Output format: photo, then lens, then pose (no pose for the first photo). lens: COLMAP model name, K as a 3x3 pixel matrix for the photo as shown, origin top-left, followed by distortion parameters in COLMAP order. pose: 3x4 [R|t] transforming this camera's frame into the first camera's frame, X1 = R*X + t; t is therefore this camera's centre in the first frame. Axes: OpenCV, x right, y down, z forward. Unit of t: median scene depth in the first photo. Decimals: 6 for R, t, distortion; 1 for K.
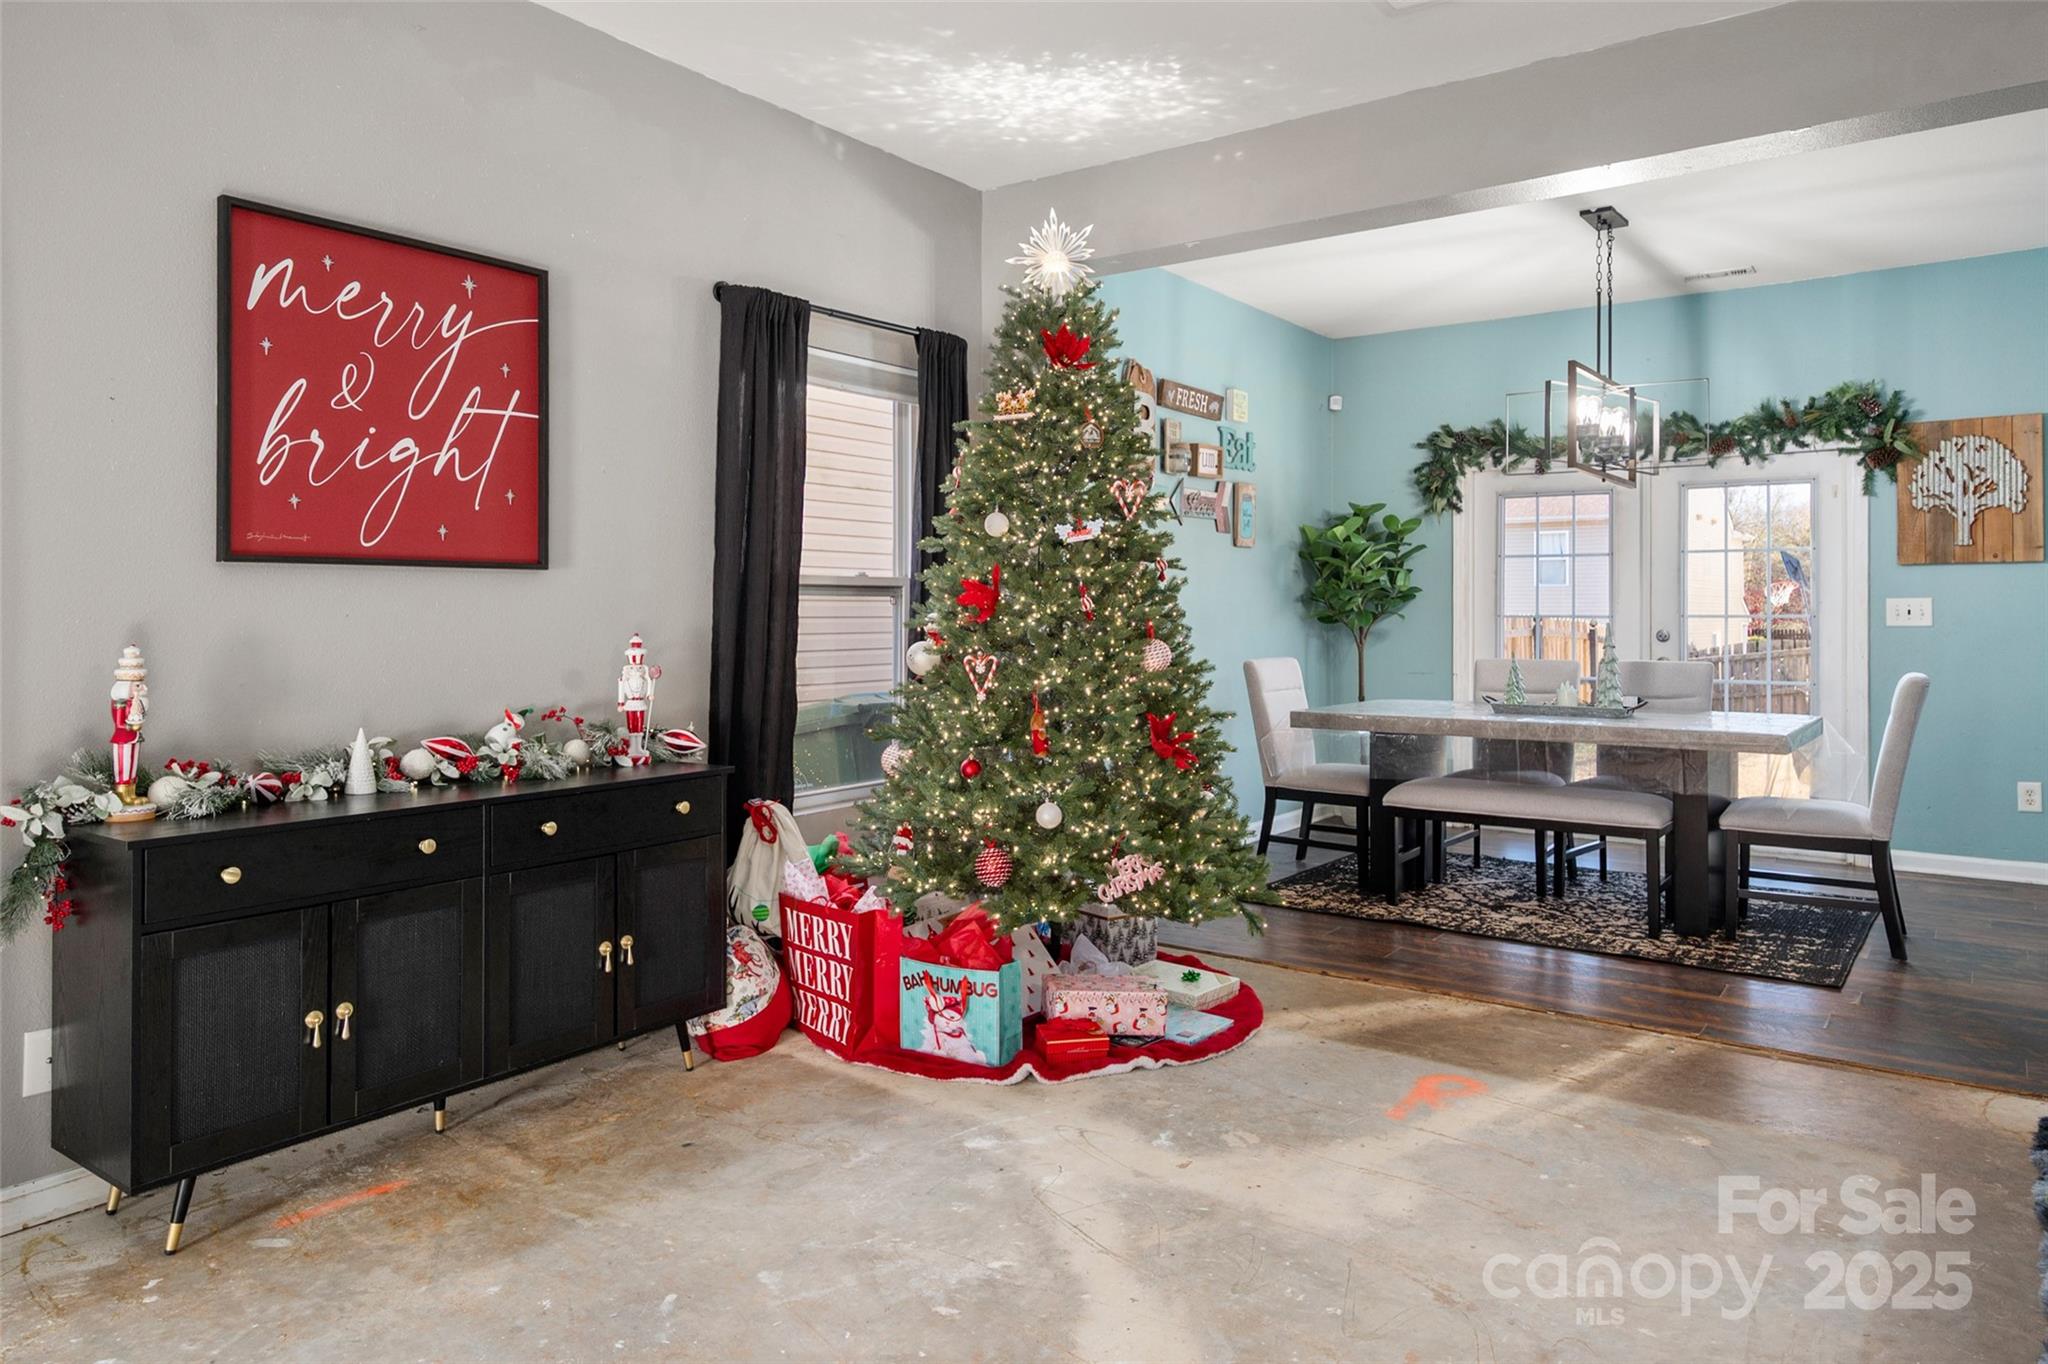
lens RADIAL K [[1297.0, 0, 1028.0], [0, 1297.0, 608.4], [0, 0, 1]] dist [0.000860, -0.000556]
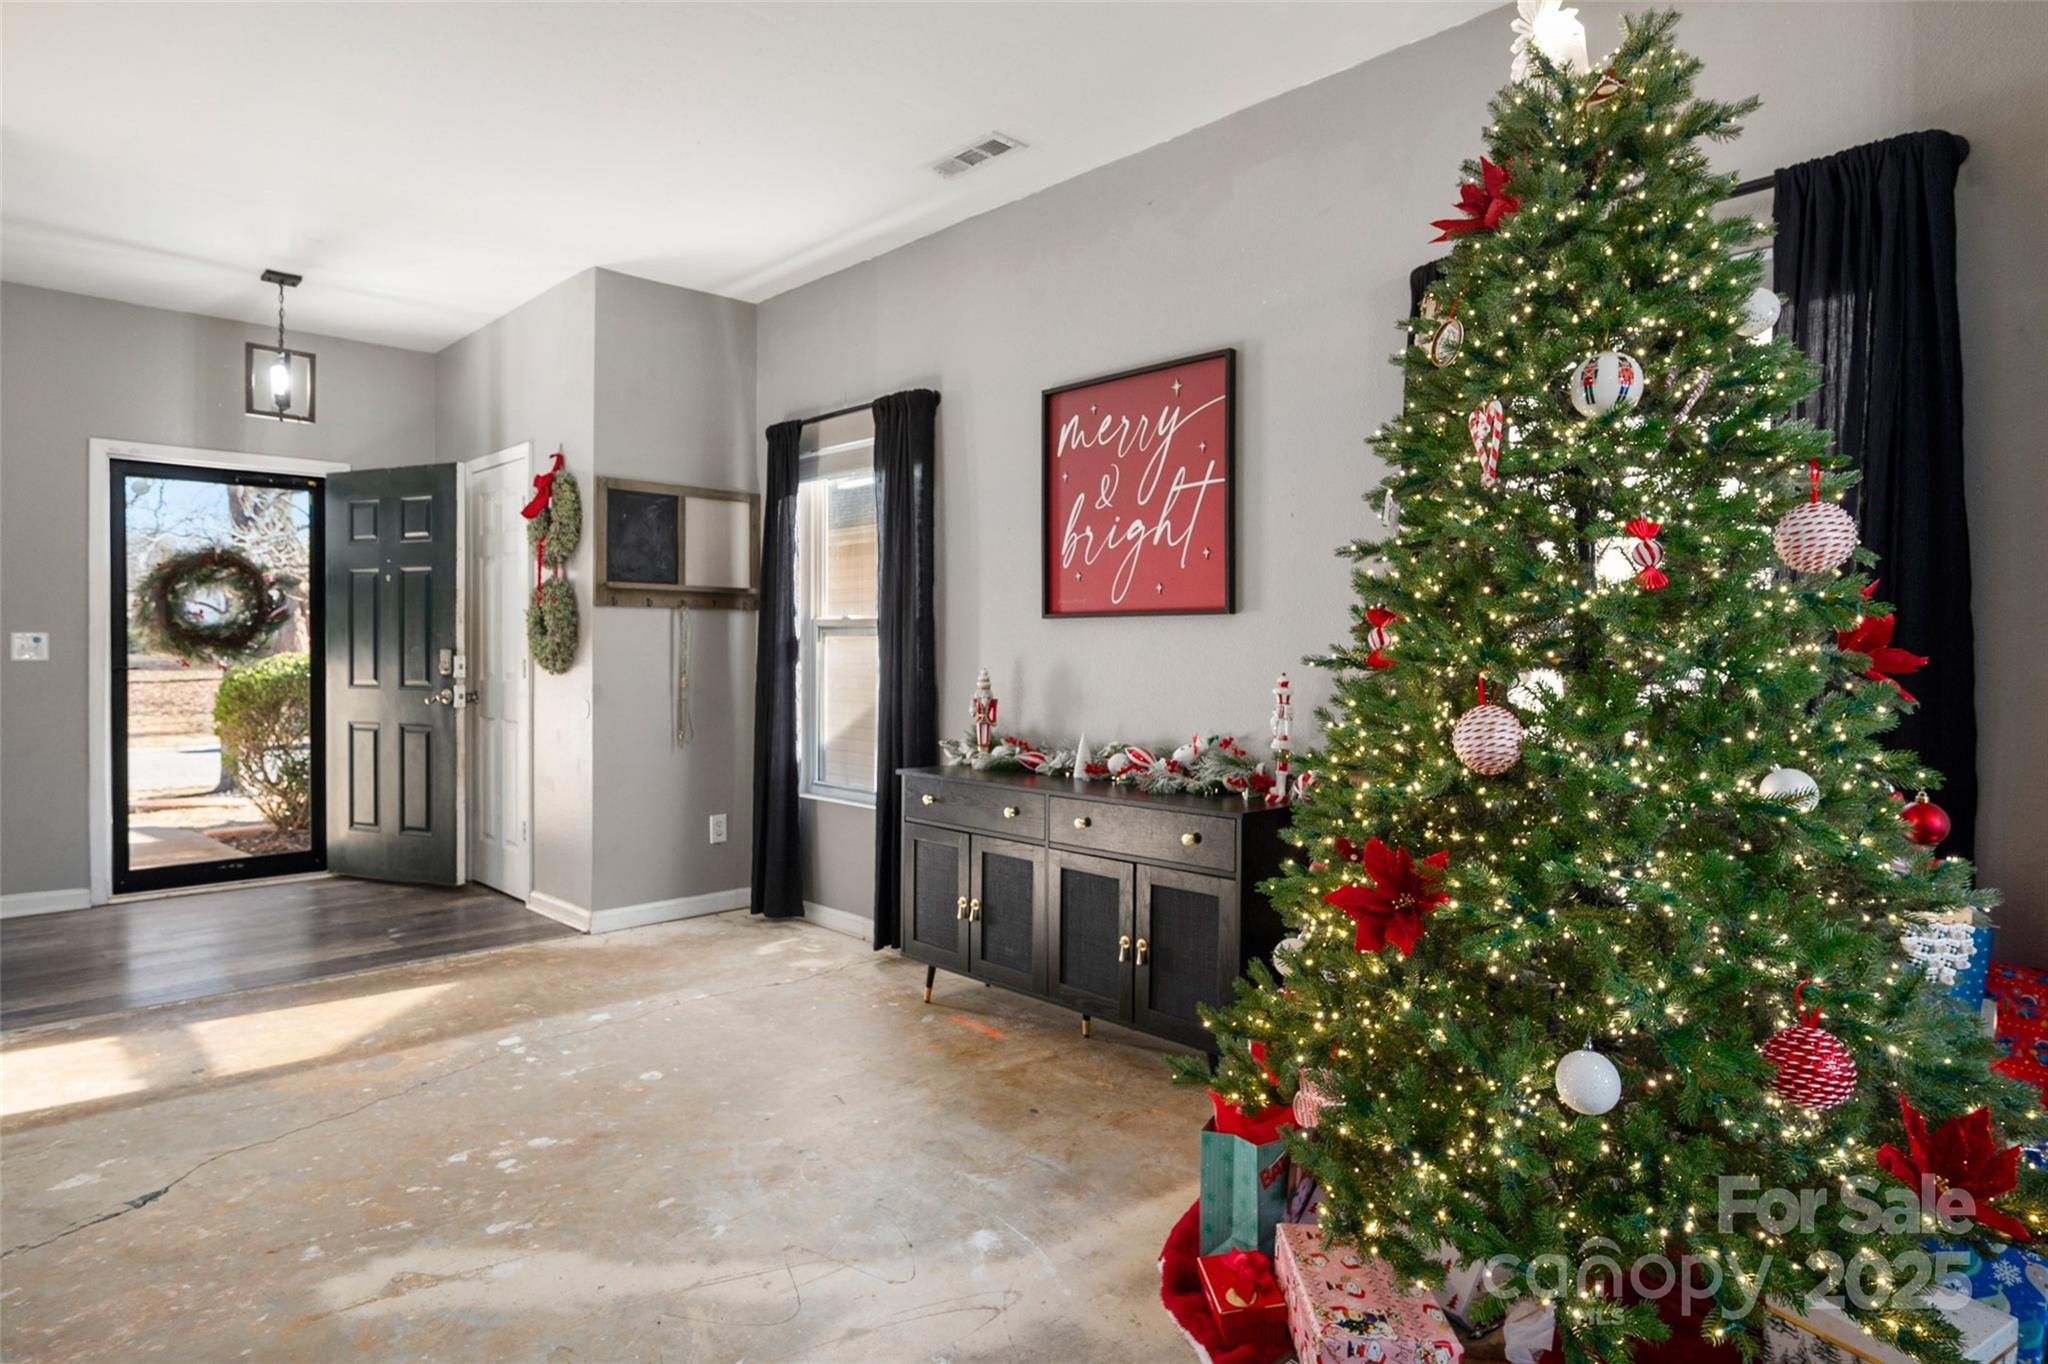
lens RADIAL K [[1126.1, 0, 1028.5], [0, 1126.1, 656.3], [0, 0, 1]] dist [0.000363, -0.000022]
pose [[-0.152166, 0.005670, -0.988339, 0.647522], [-0.000535, 0.999983, 0.005819, 0.001425], [0.988355, 0.001414, -0.152161, 1.017487]]
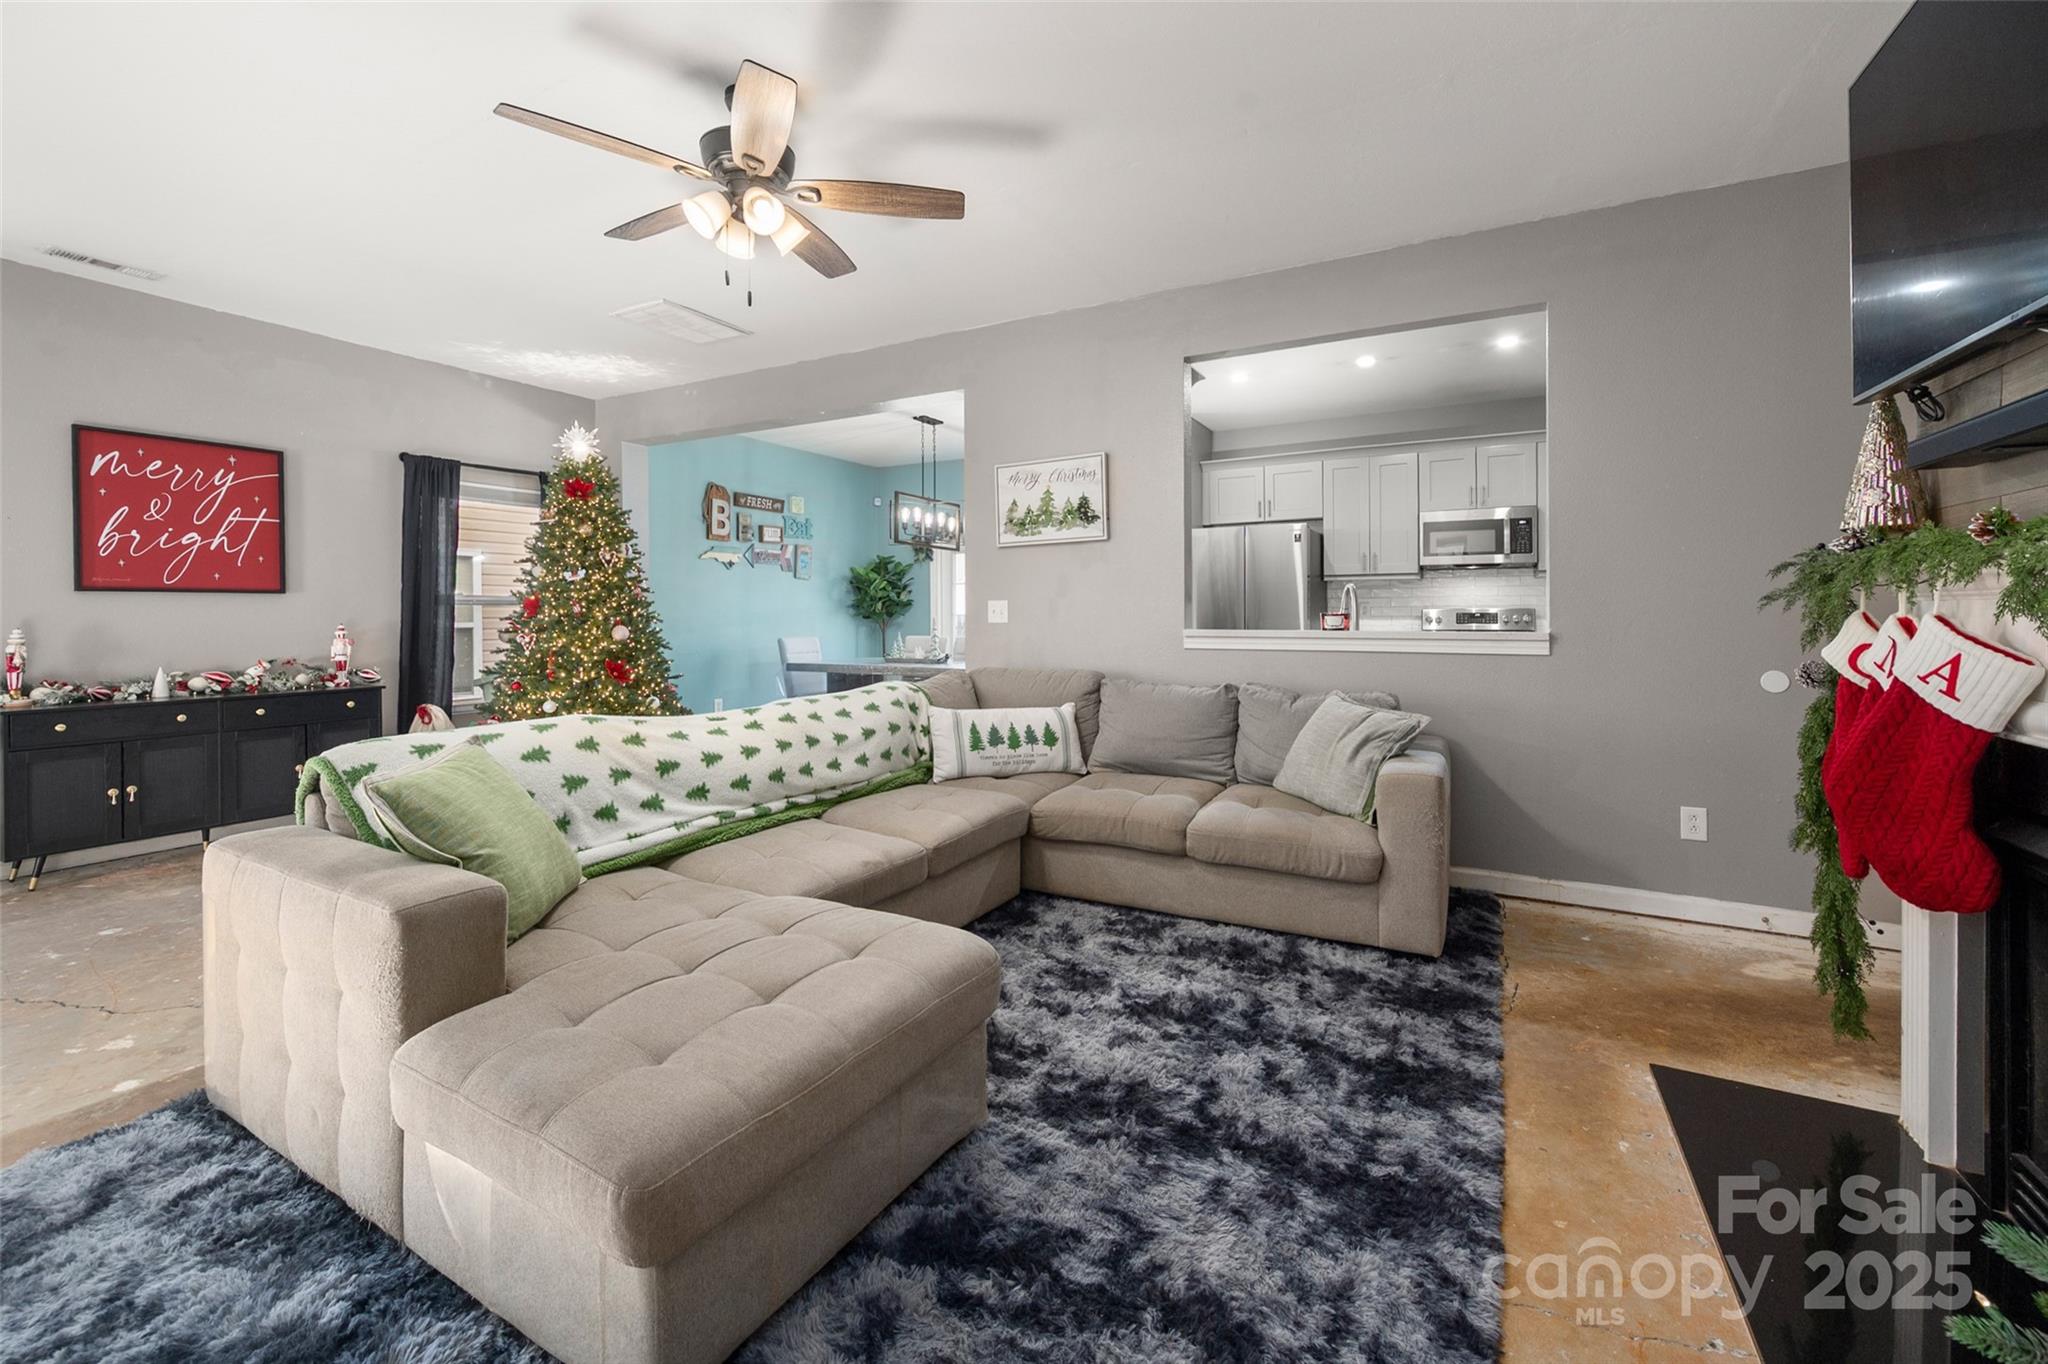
lens RADIAL K [[830.4, 0, 1023.6], [0, 830.4, 622.7], [0, 0, 1]] dist [0.000491, 0.000157]
pose [[0.991451, -0.004547, 0.130398, 0.669894], [0.002762, 0.999900, 0.013868, 0.002087], [-0.130448, -0.013389, 0.991365, -0.516449]]
